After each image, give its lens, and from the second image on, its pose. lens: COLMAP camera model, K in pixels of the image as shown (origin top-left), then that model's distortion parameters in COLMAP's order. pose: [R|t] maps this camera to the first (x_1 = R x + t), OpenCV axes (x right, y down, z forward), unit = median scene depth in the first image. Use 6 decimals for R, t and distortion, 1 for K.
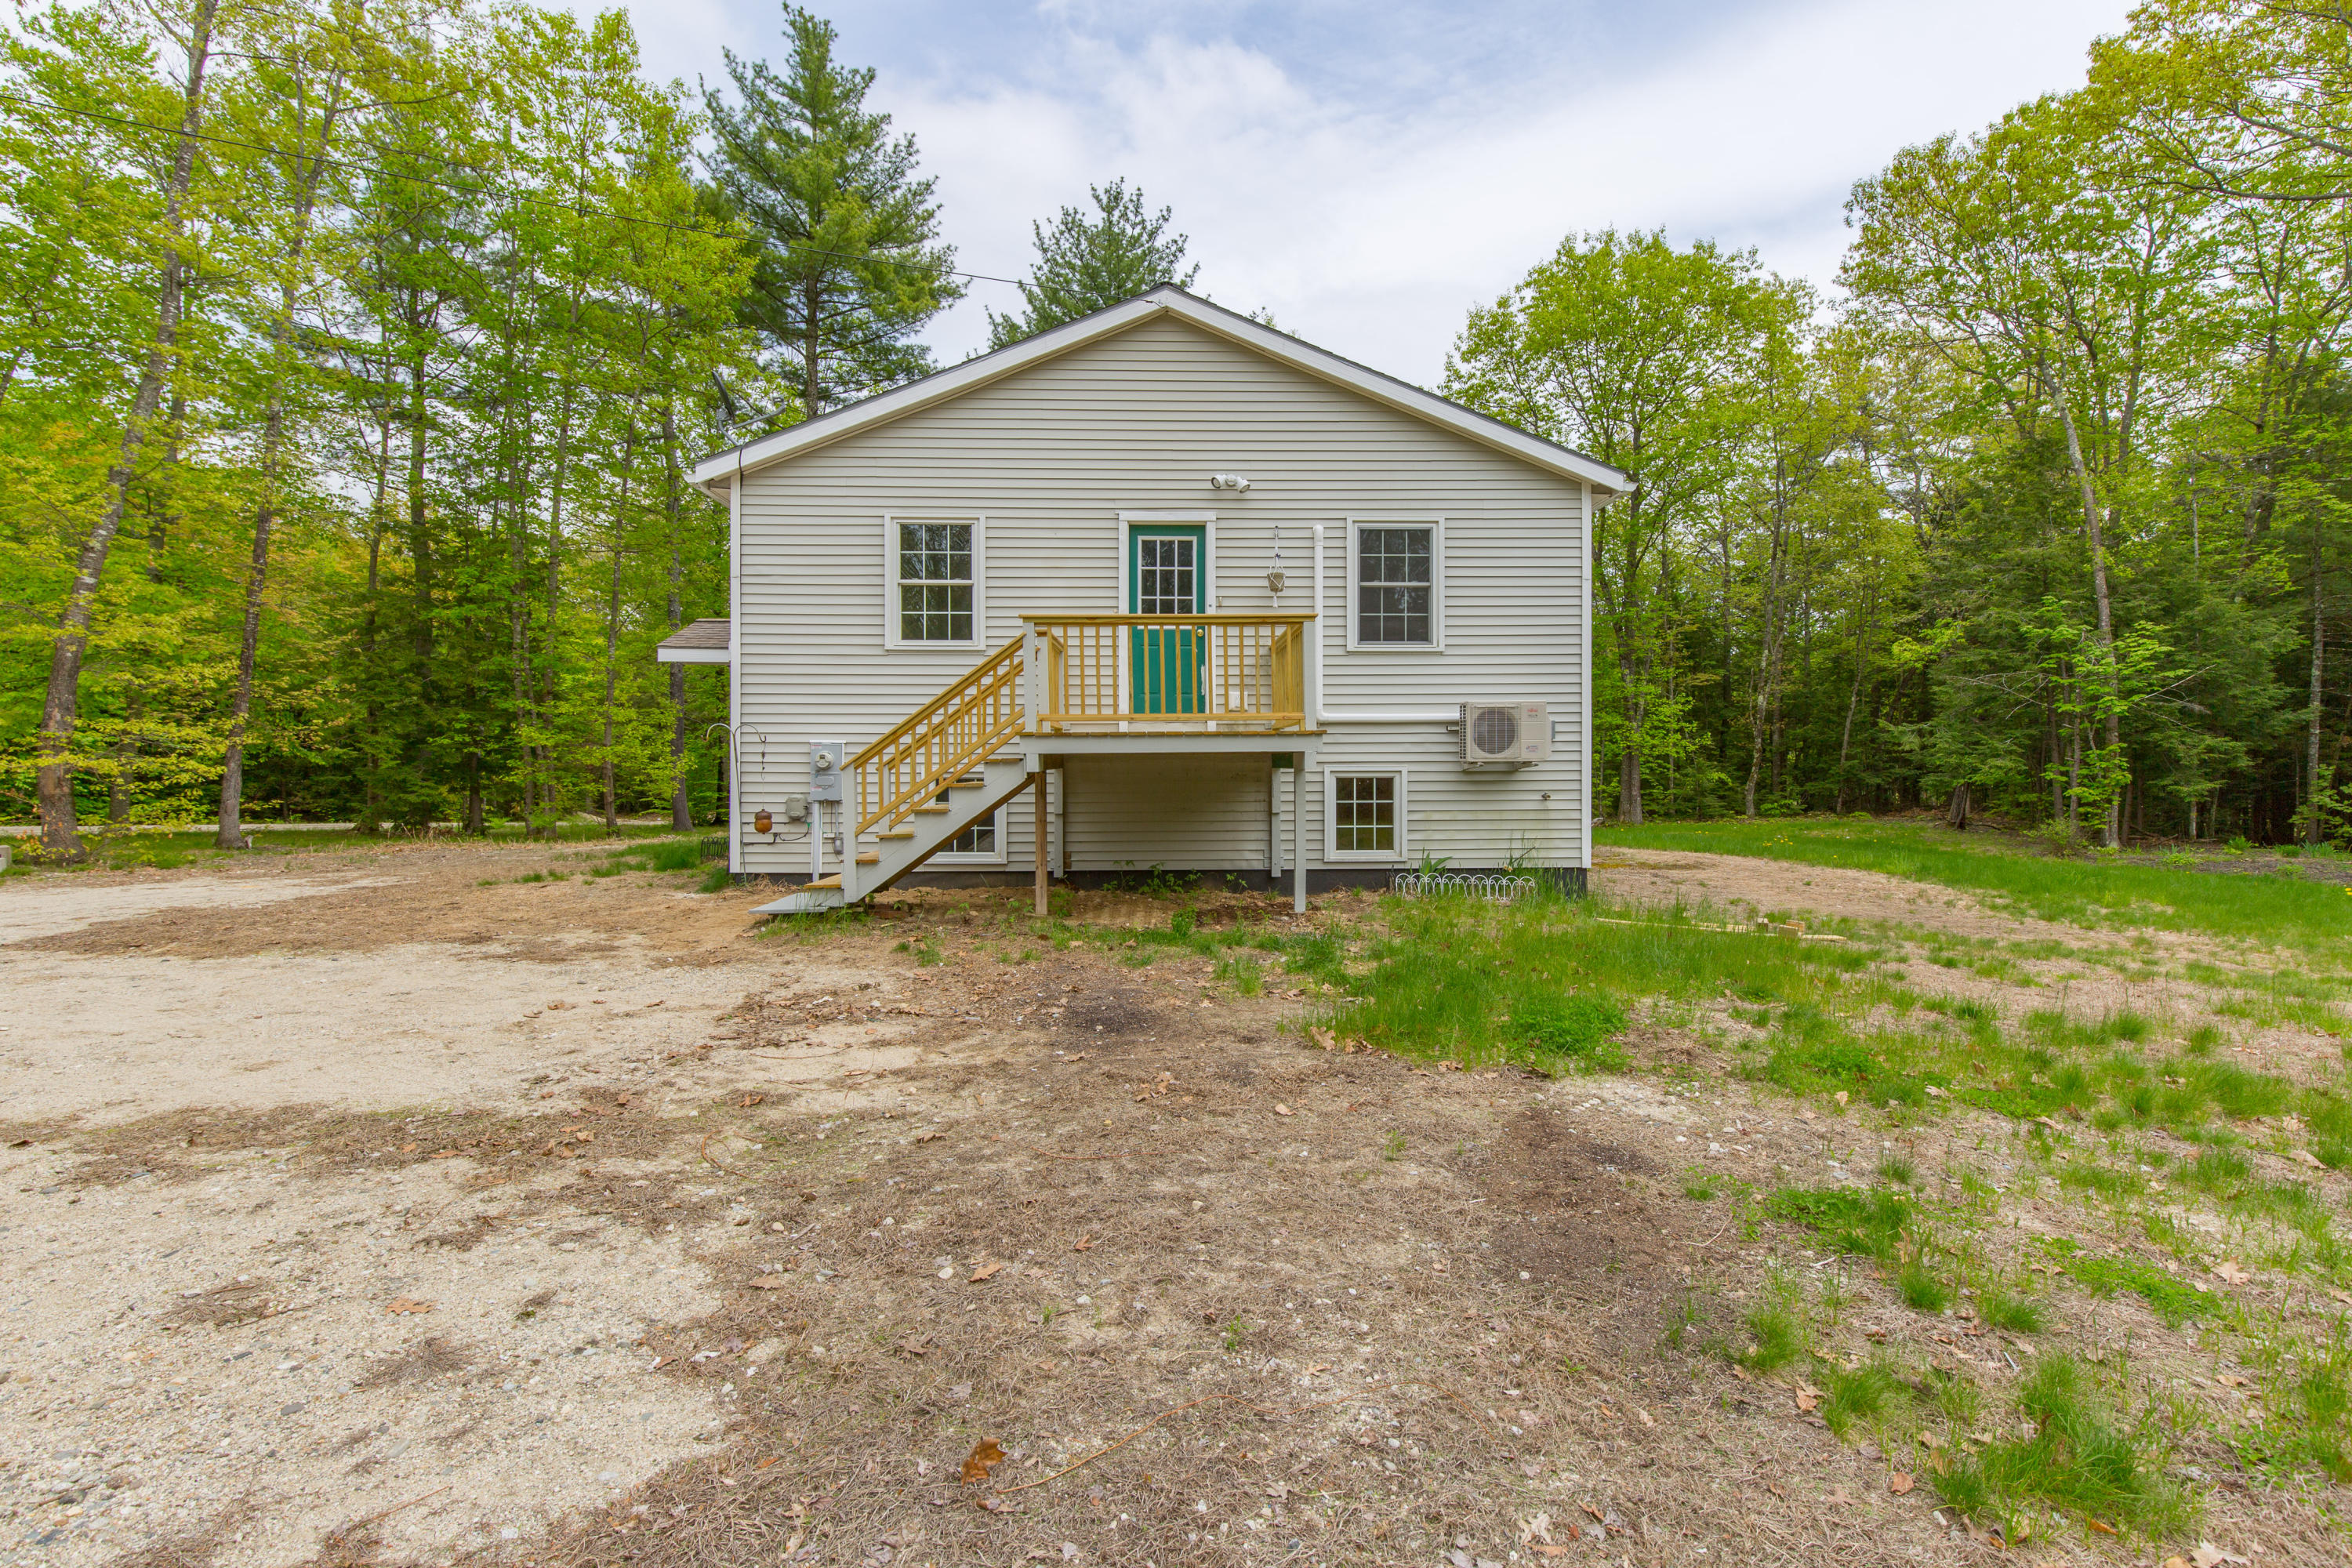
lens RADIAL K [[1071.0, 0, 1176.0], [0, 1071.0, 784.0], [0, 0, 1]] dist [-0.000467, -0.000244]
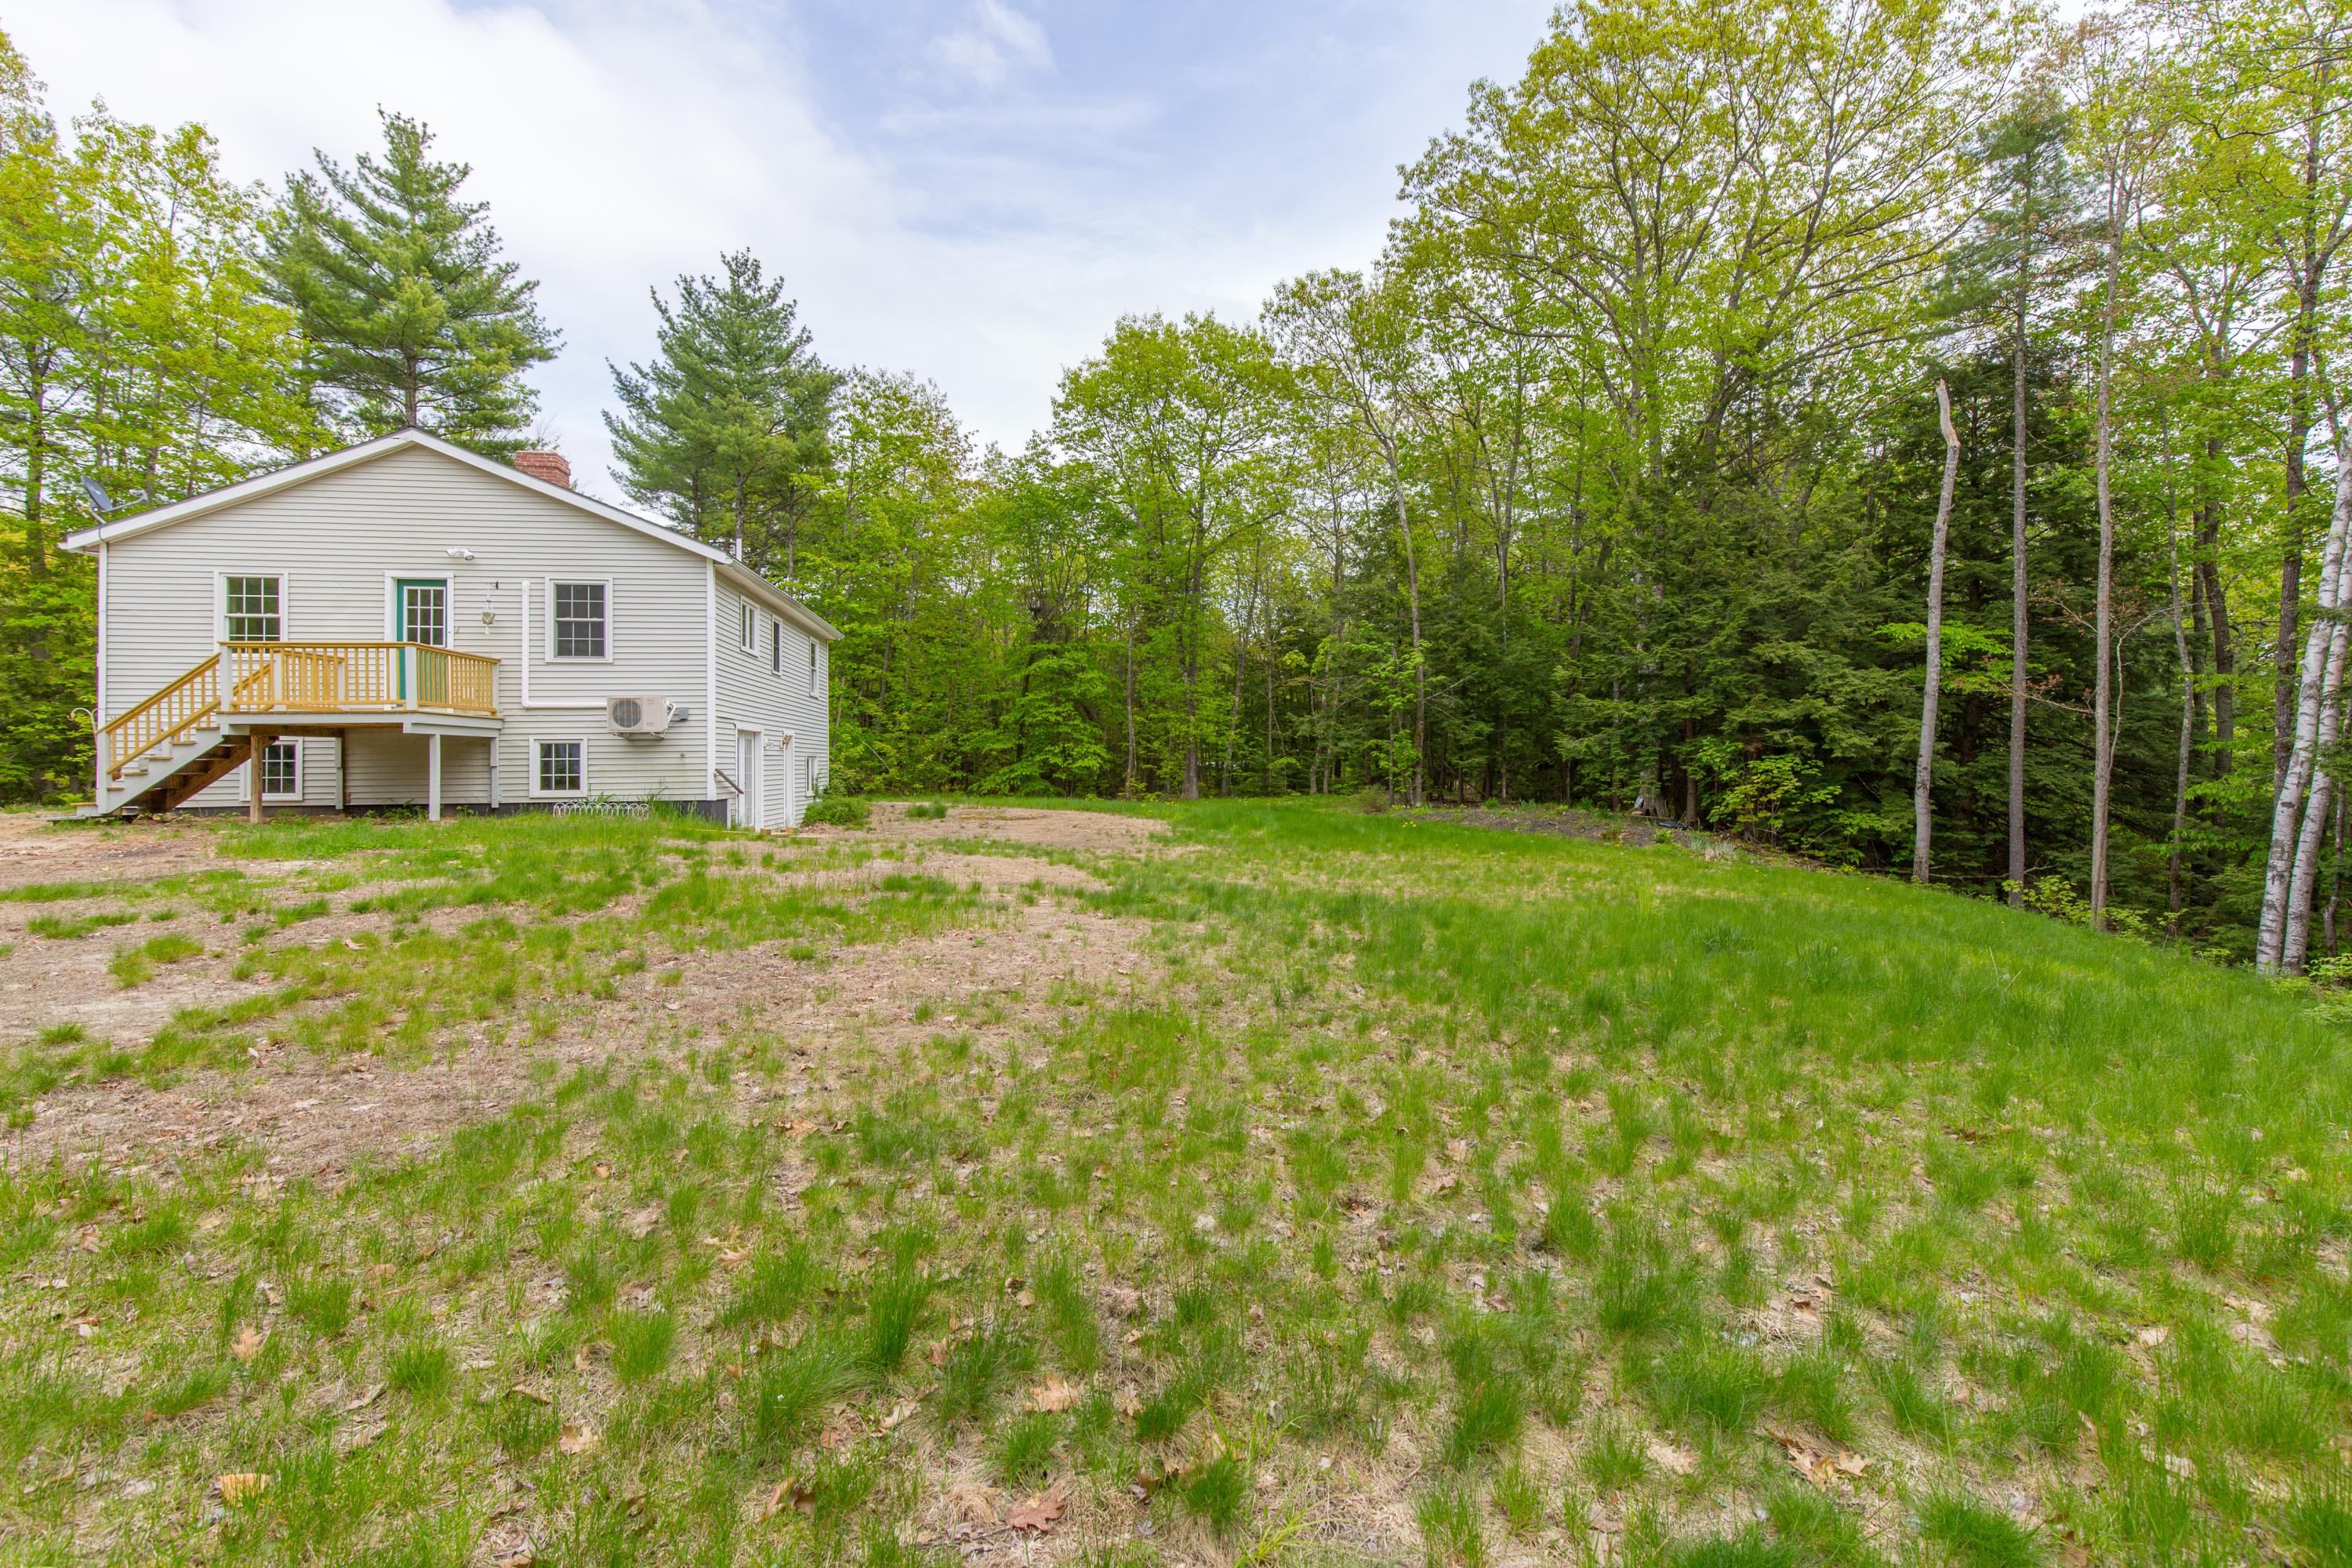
lens RADIAL K [[1066.7, 0, 1184.4], [0, 1066.7, 769.9], [0, 0, 1]] dist [-0.000180, 0.001299]
pose [[0.993591, -0.005406, 0.112909, 0.902920], [0.006500, 0.999935, -0.009323, 0.052842], [-0.112851, 0.009997, 0.993562, -0.642979]]
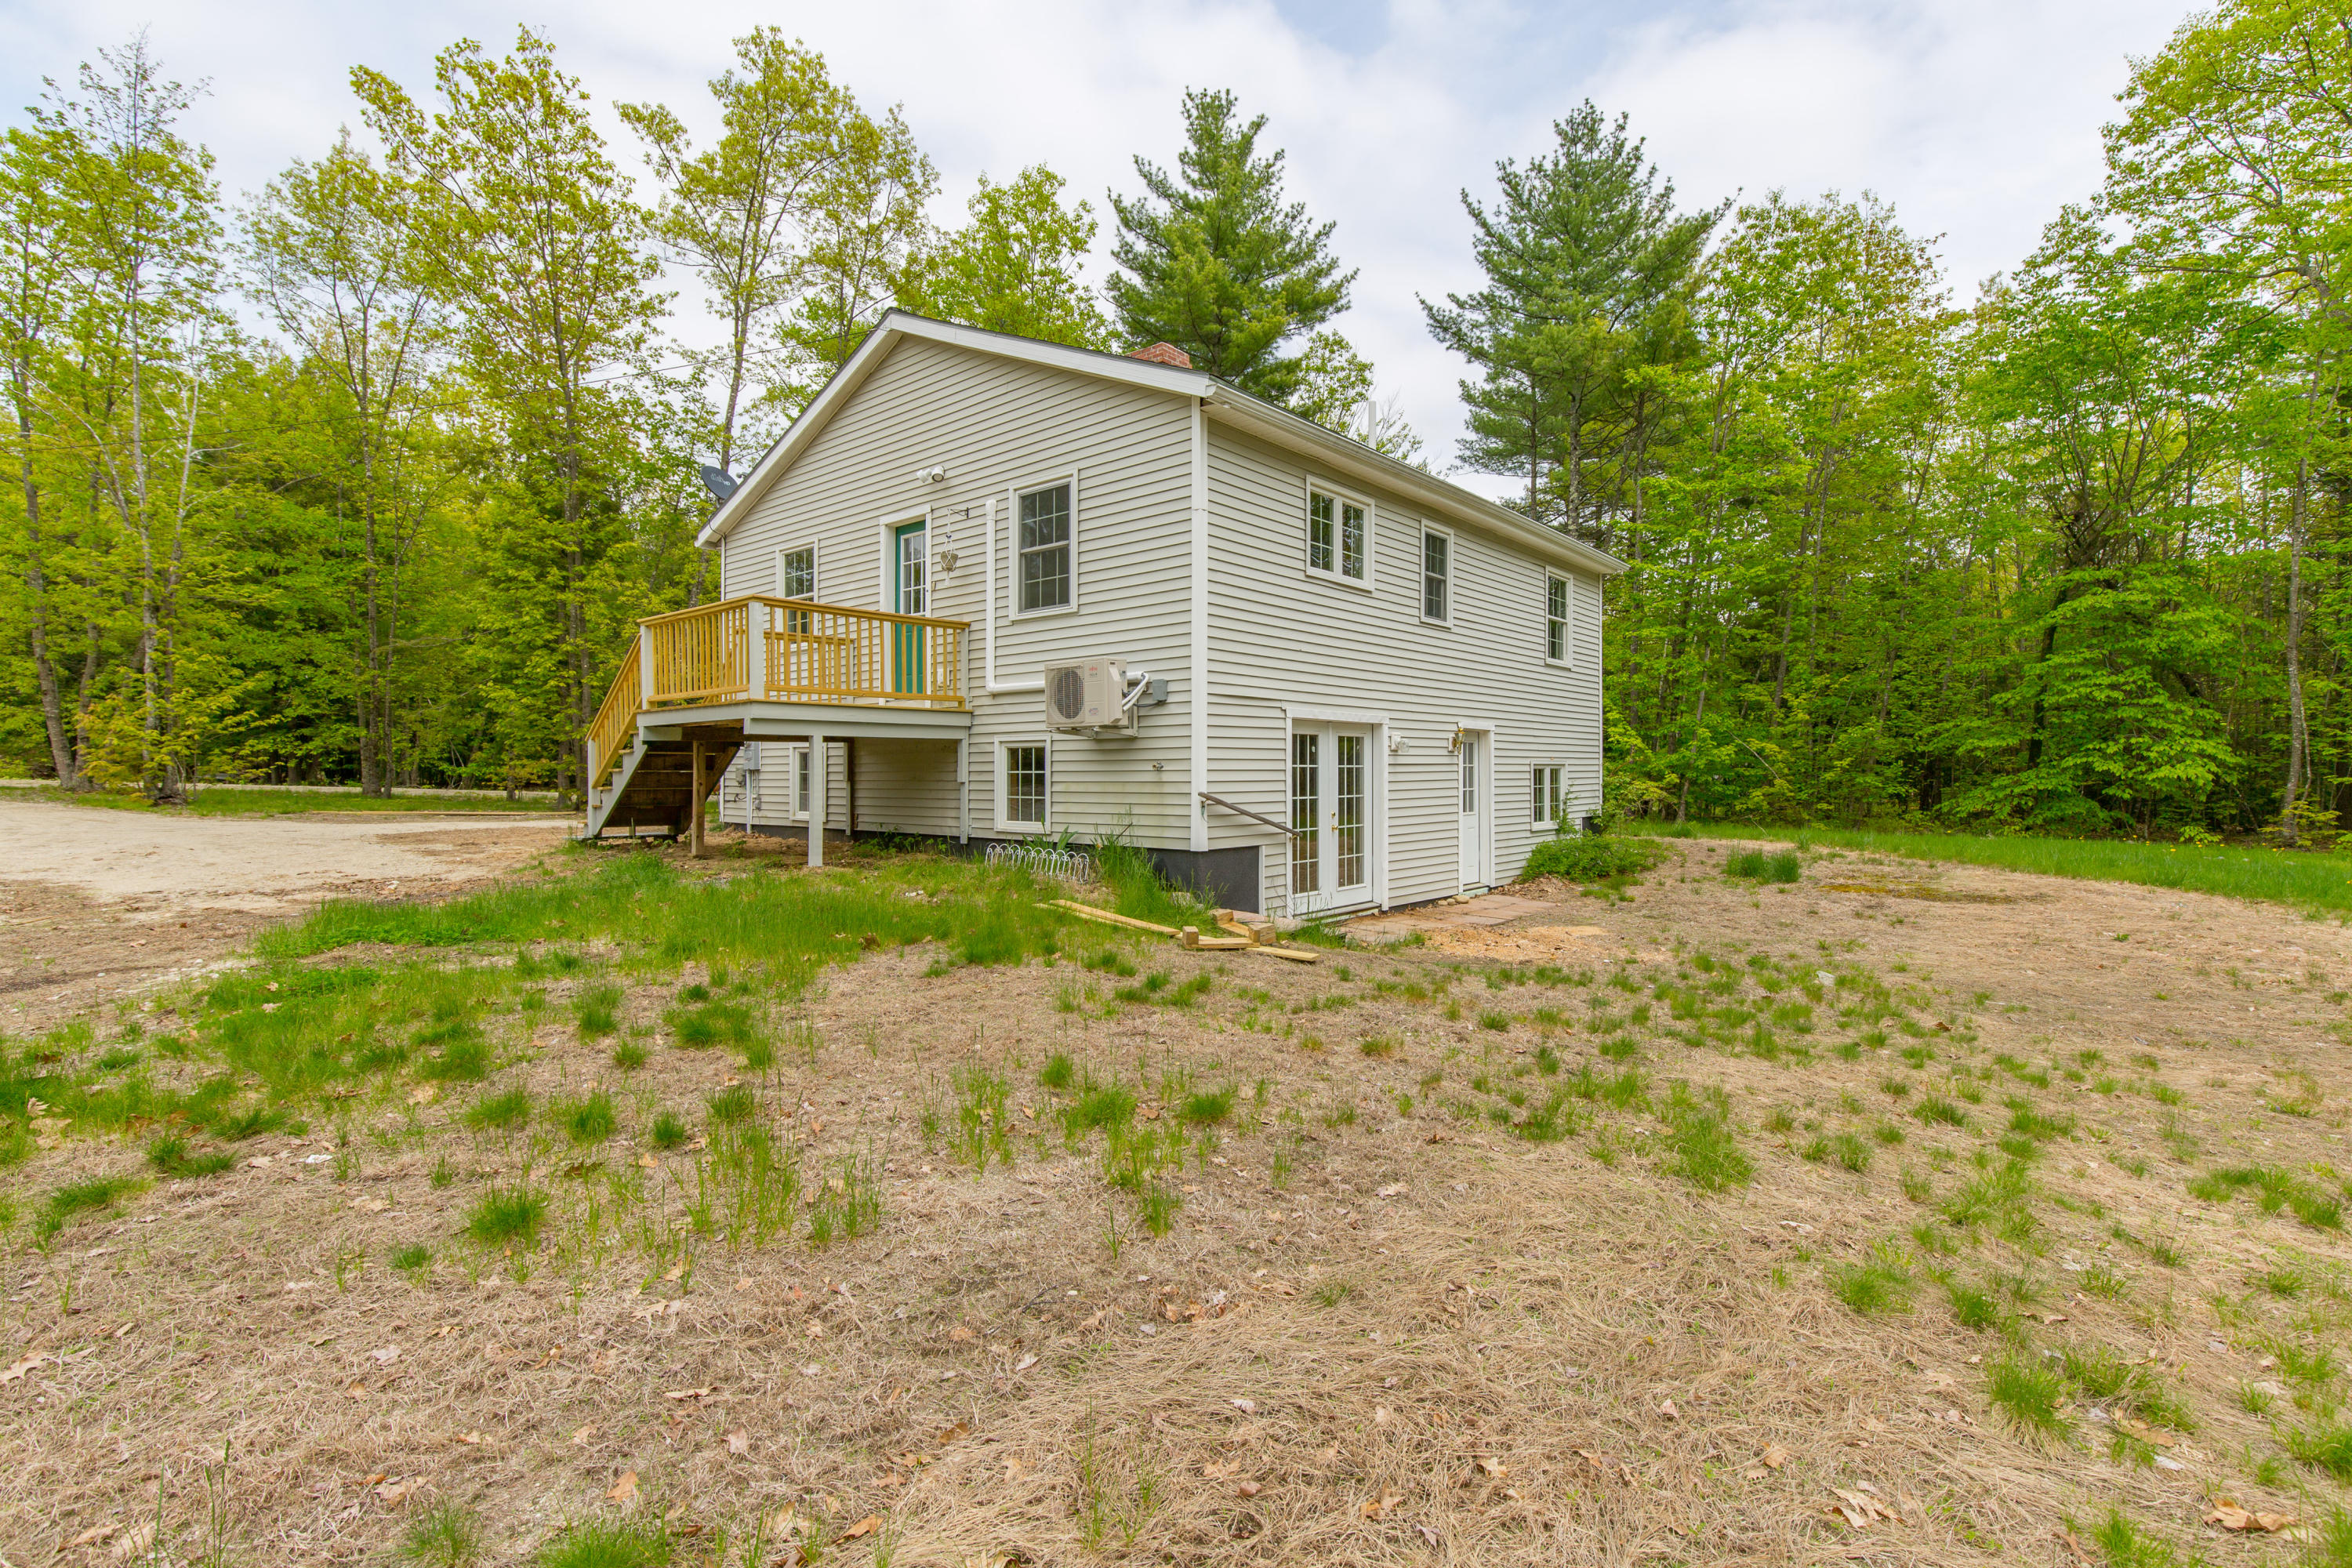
lens RADIAL K [[1066.7, 0, 1184.4], [0, 1066.7, 769.9], [0, 0, 1]] dist [-0.000180, 0.001299]
pose [[0.742132, 0.001599, -0.670252, 0.942374], [-0.009942, 0.999913, -0.008623, 0.021700], [0.670180, 0.013063, 0.742084, 0.368999]]
